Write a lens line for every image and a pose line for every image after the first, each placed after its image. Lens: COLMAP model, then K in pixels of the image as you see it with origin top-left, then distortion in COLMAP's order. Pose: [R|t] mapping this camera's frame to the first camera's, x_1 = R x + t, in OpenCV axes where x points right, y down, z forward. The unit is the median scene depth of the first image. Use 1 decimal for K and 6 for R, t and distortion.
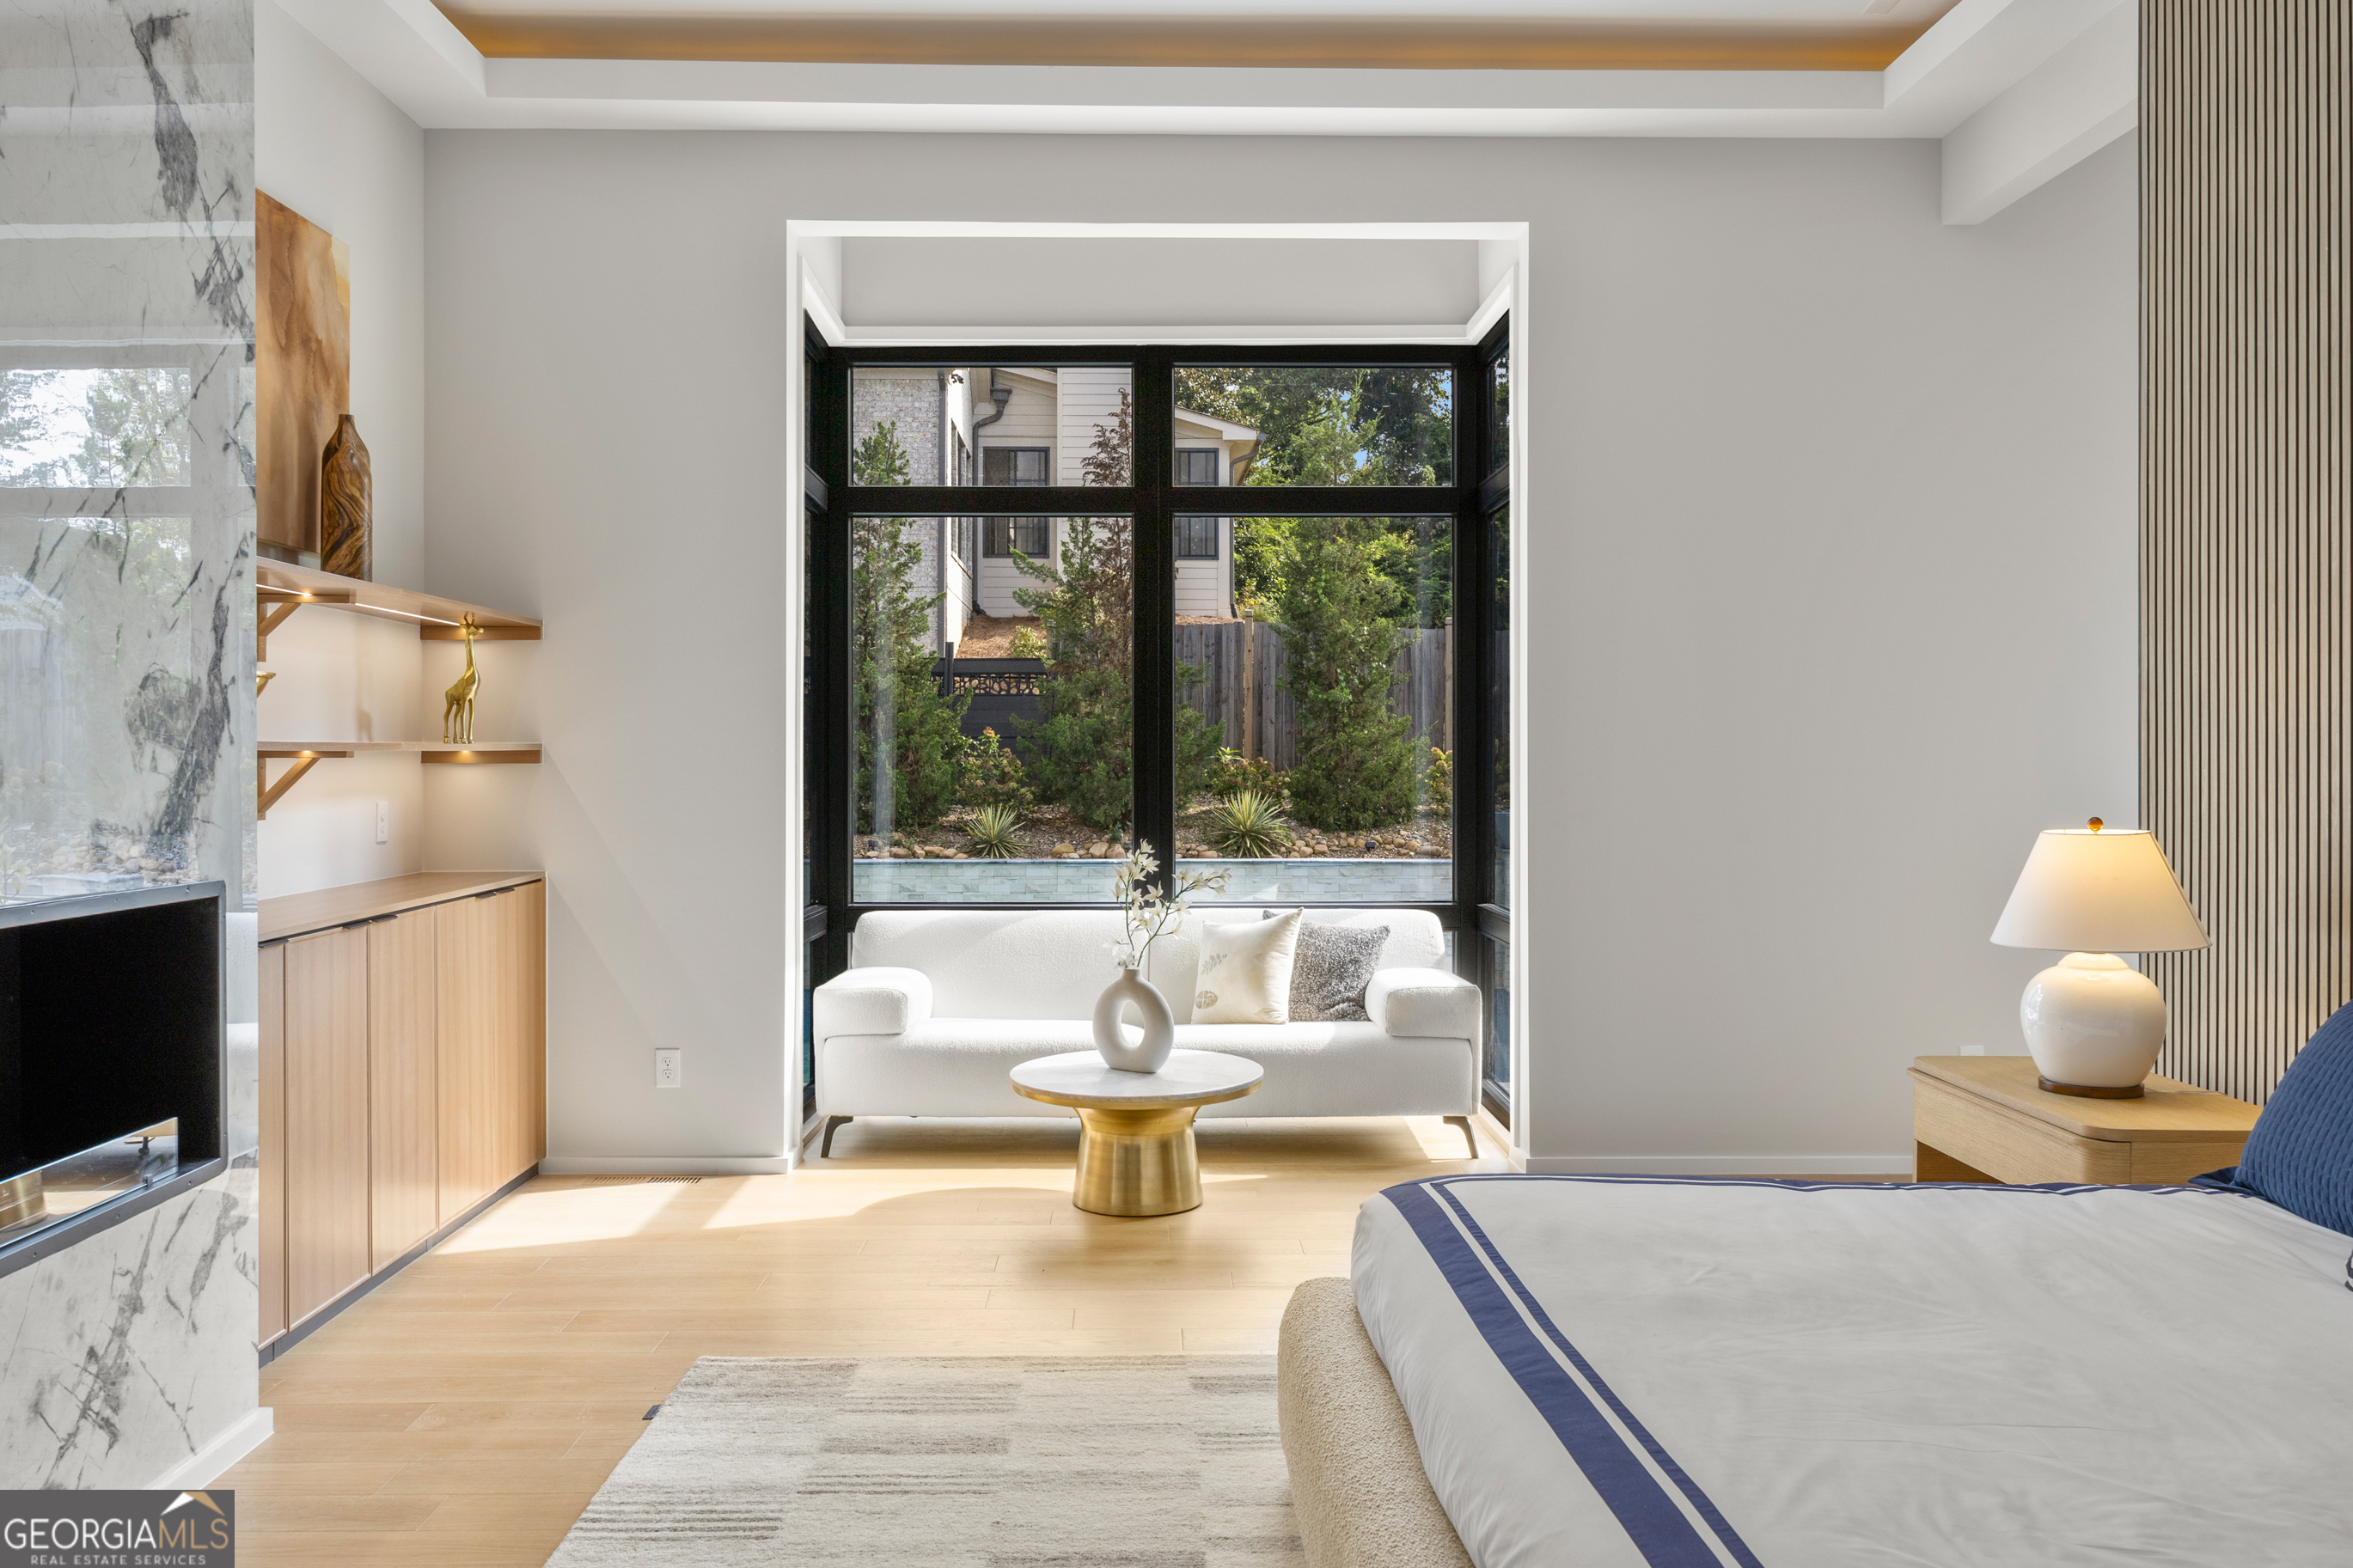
lens RADIAL K [[1937.6, 0, 1170.6], [0, 1937.6, 762.7], [0, 0, 1]] dist [0.002658, -0.005306]
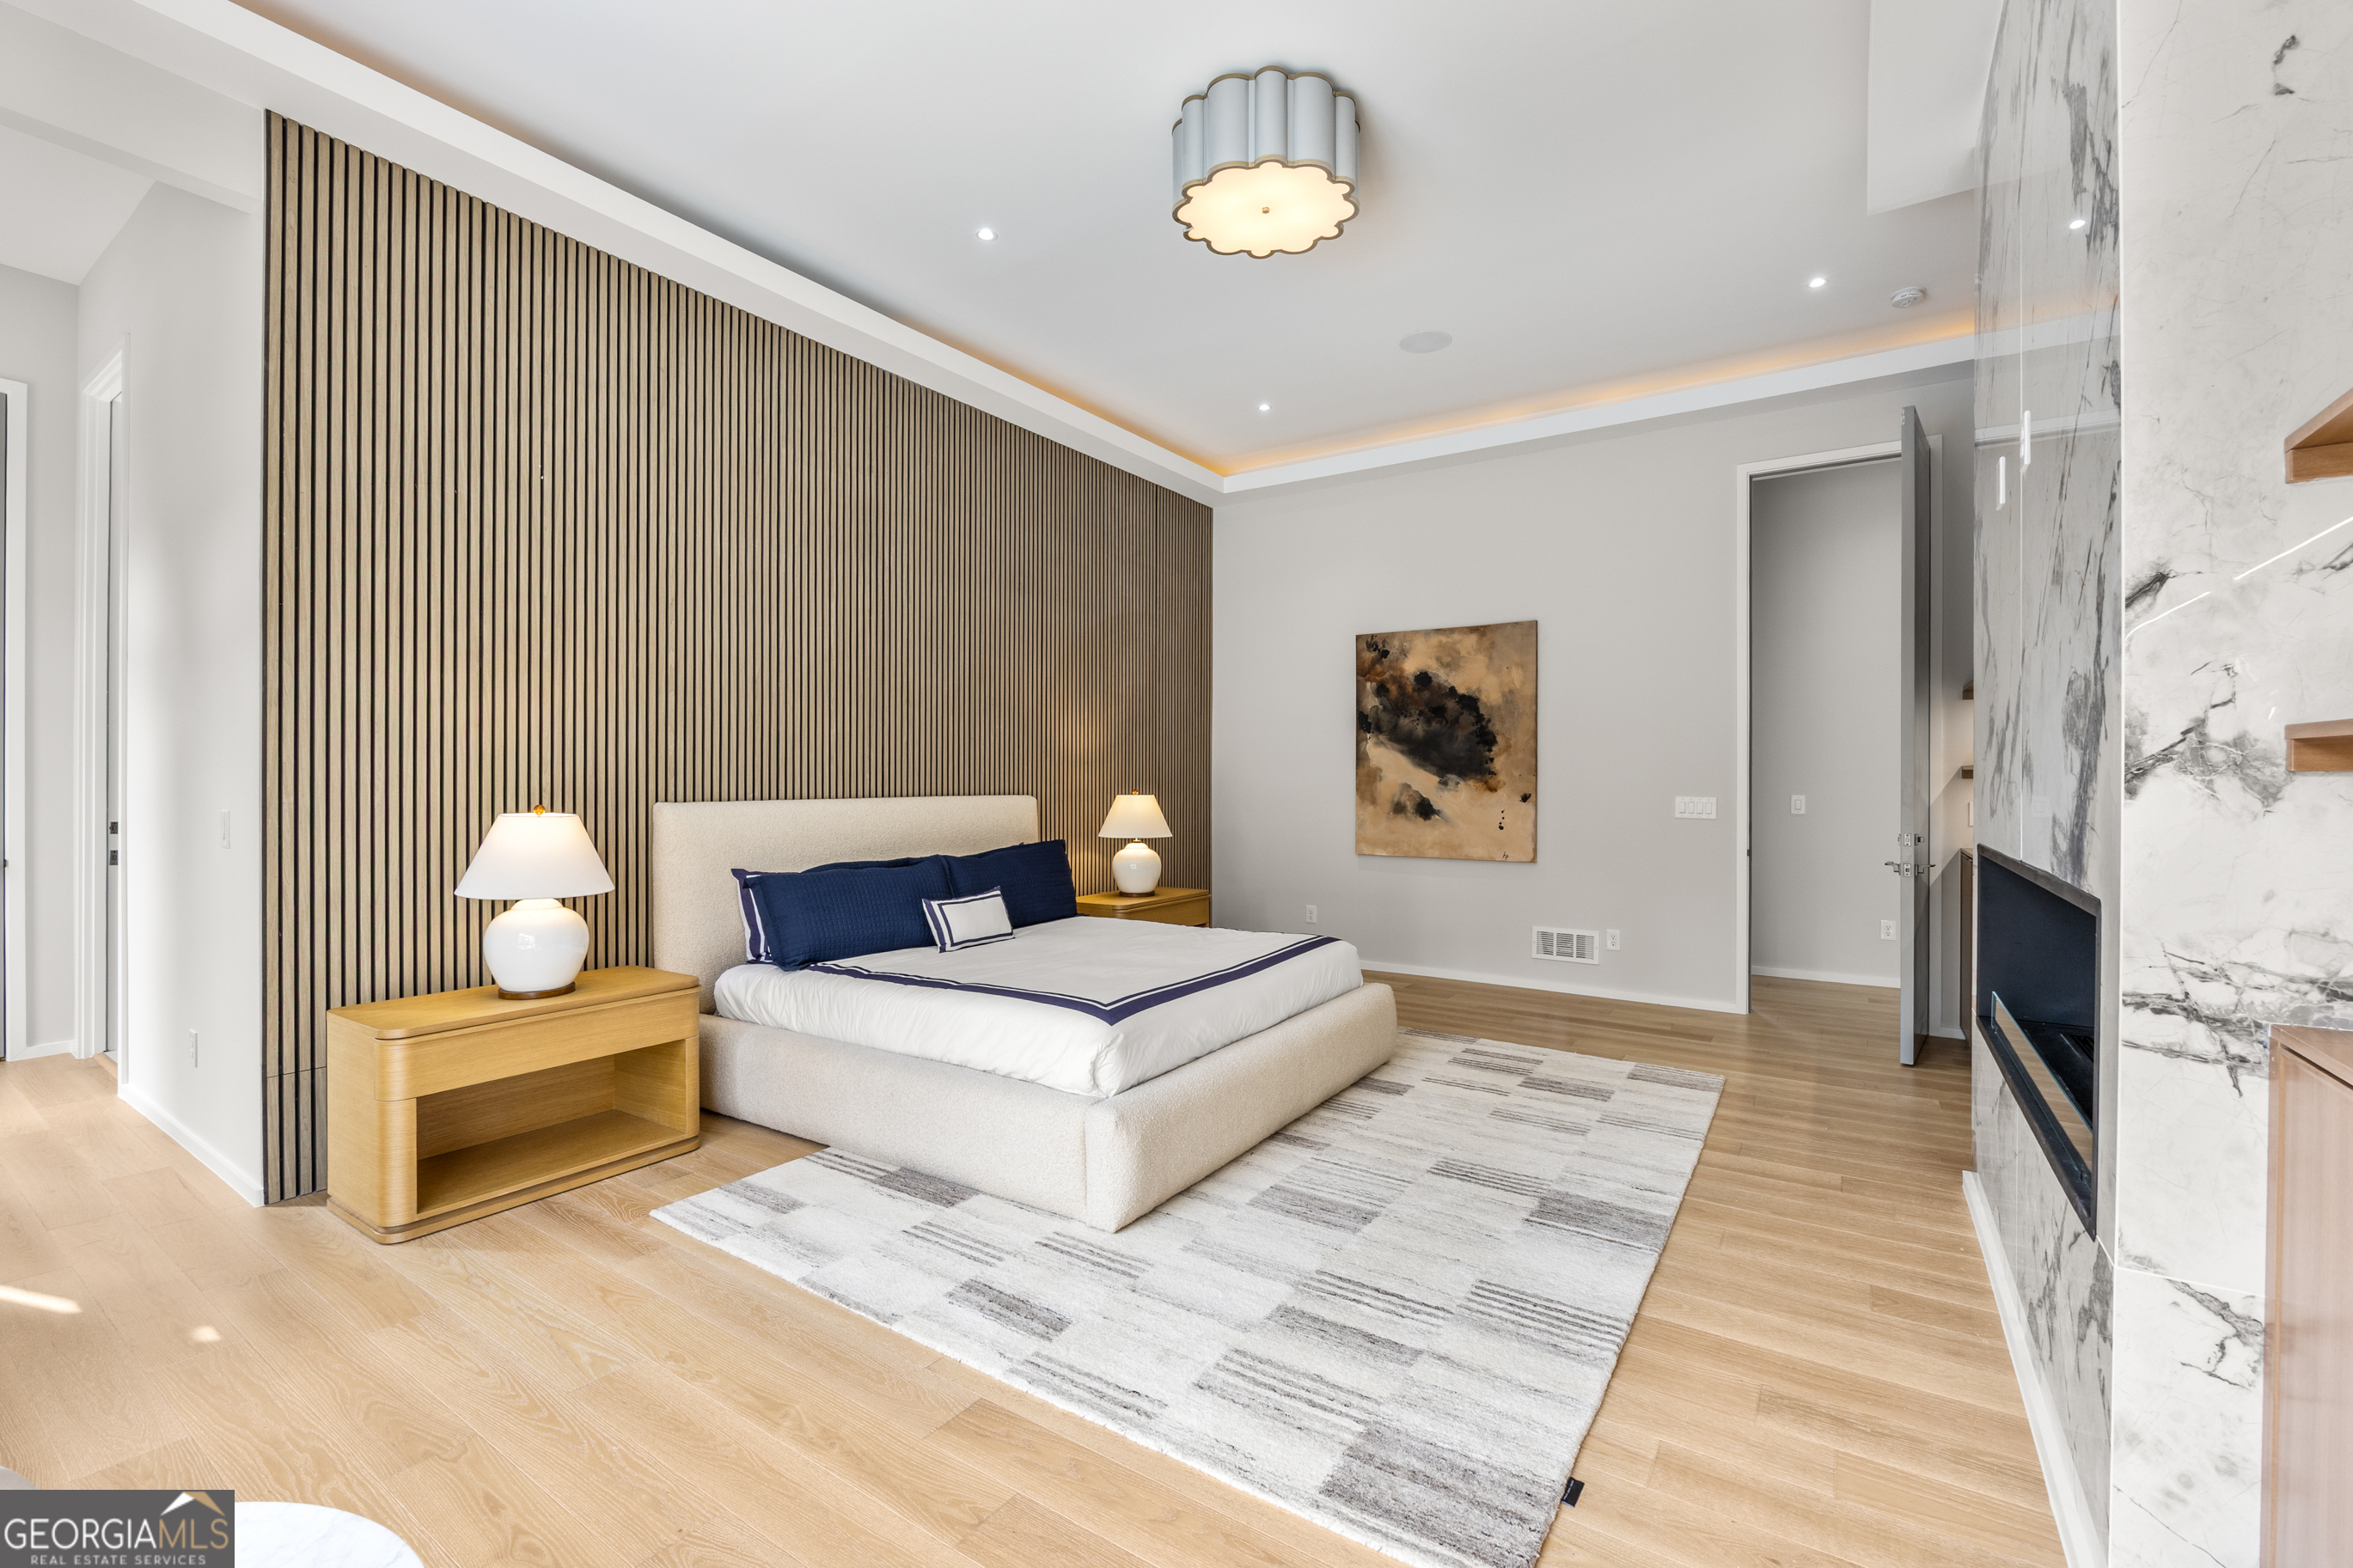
lens RADIAL K [[1000.8, 0, 1170.9], [0, 1000.8, 778.4], [0, 0, 1]] dist [-0.016907, -0.000171]
pose [[-0.821335, -0.001435, 0.570444, -0.410977], [-0.000327, 0.999998, 0.002045, 0.007322], [-0.570446, 0.001493, -0.821334, 1.626201]]
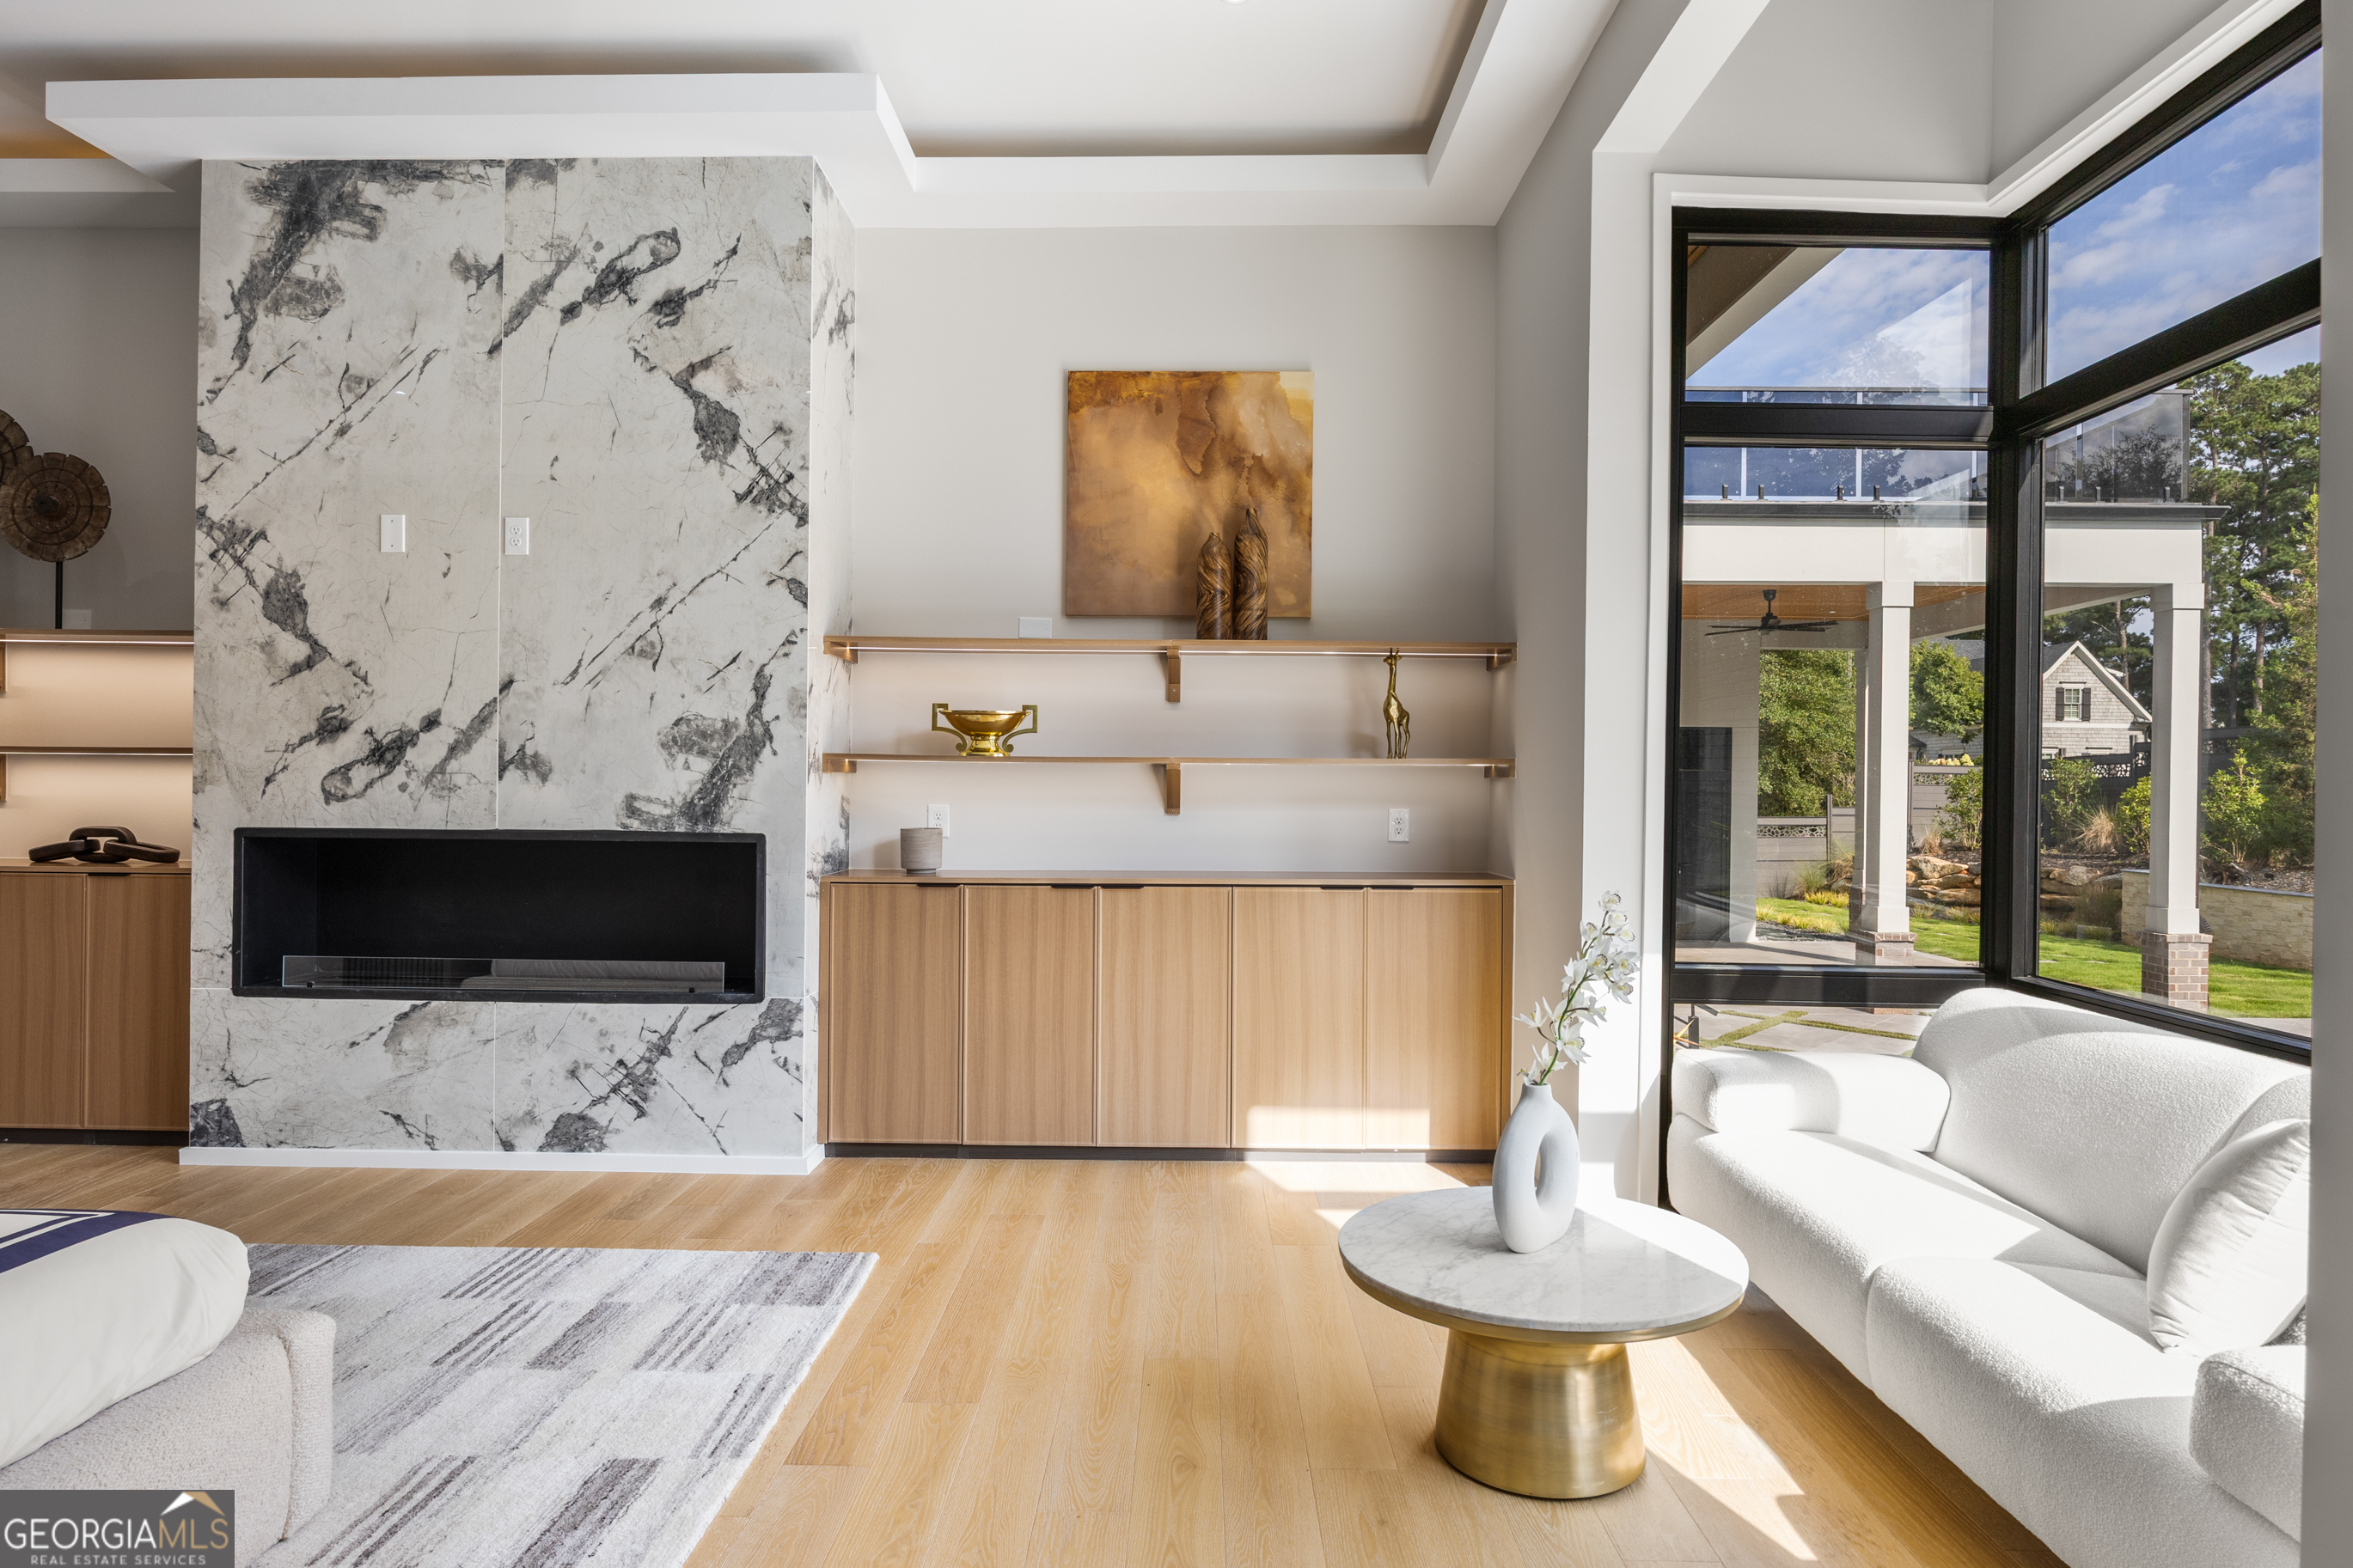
lens RADIAL K [[1314.8, 0, 1166.9], [0, 1314.8, 783.7], [0, 0, 1]] dist [-0.005572, 0.000998]
pose [[-0.029894, 0.000184, -0.999553, 0.686684], [-0.017304, 0.999850, 0.000701, 0.008897], [0.999403, 0.017318, -0.029886, 1.429860]]
